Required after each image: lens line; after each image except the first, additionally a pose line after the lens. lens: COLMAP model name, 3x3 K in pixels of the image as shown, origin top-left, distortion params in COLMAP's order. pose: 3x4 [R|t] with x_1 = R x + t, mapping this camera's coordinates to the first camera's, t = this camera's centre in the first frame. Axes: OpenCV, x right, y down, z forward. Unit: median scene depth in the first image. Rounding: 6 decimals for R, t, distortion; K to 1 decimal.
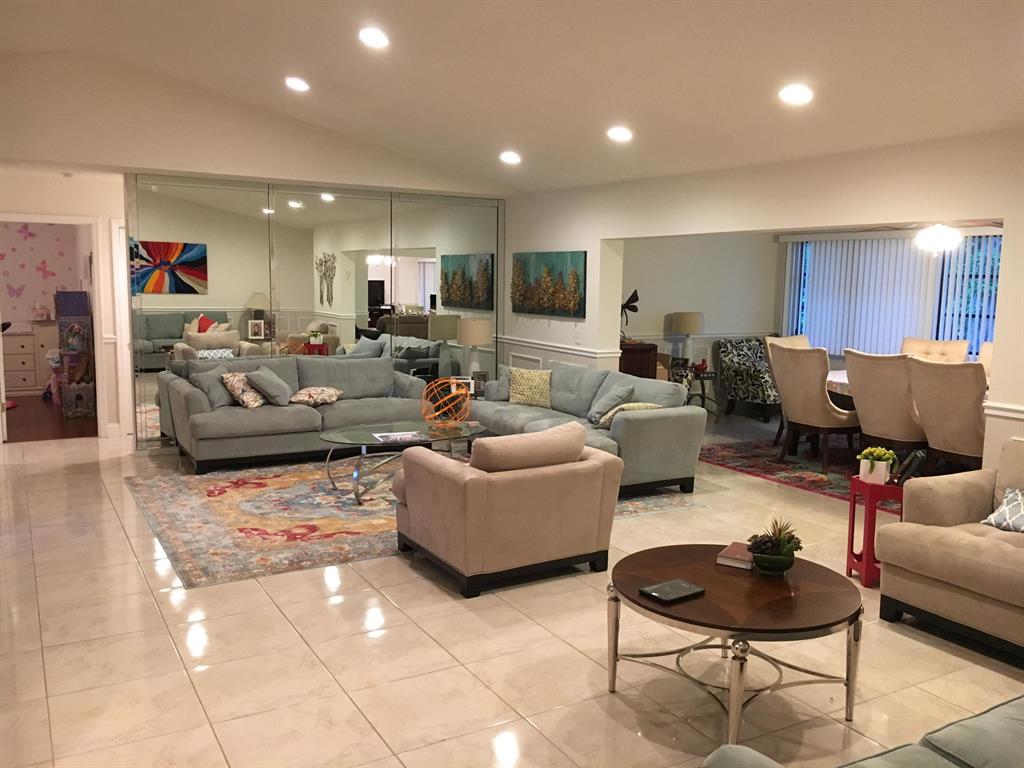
lens RADIAL K [[867.8, 0, 509.1], [0, 867.8, 385.3], [0, 0, 1]] dist [-0.016265, -0.000224]
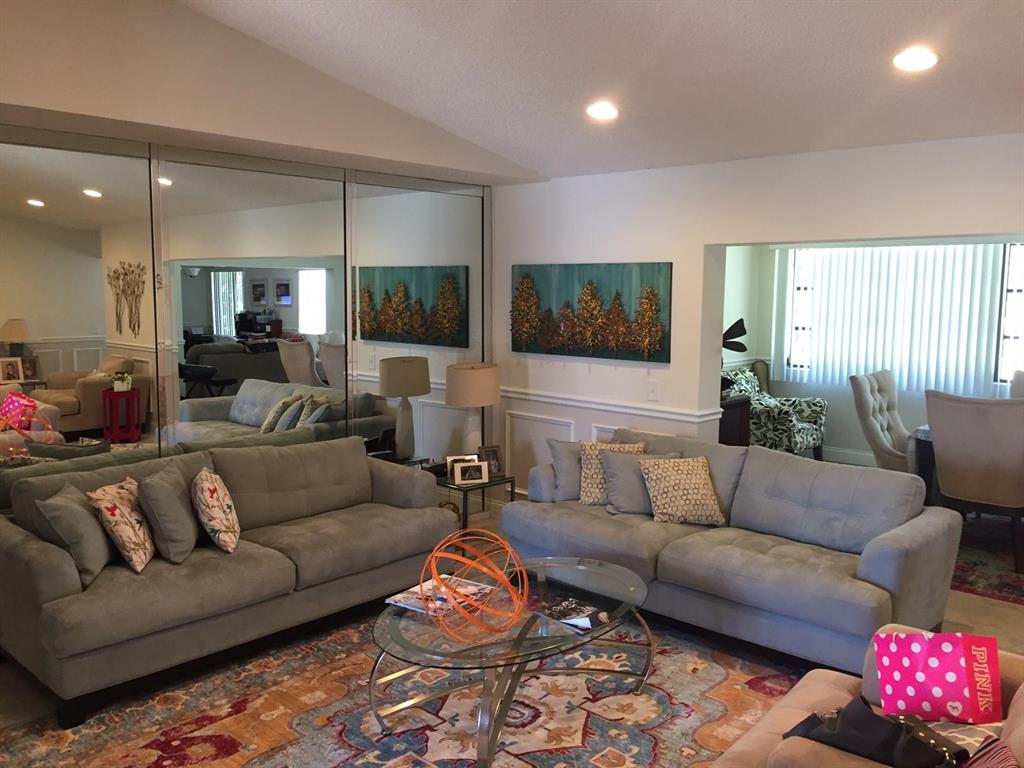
lens RADIAL K [[882.2, 0, 516.5], [0, 882.2, 382.5], [0, 0, 1]] dist [0.089150, -0.105730]
pose [[0.956538, -0.049321, 0.287406, -0.207345], [0.050889, 0.998702, 0.002014, -0.065572], [-0.287132, 0.012699, 0.957807, 0.360065]]
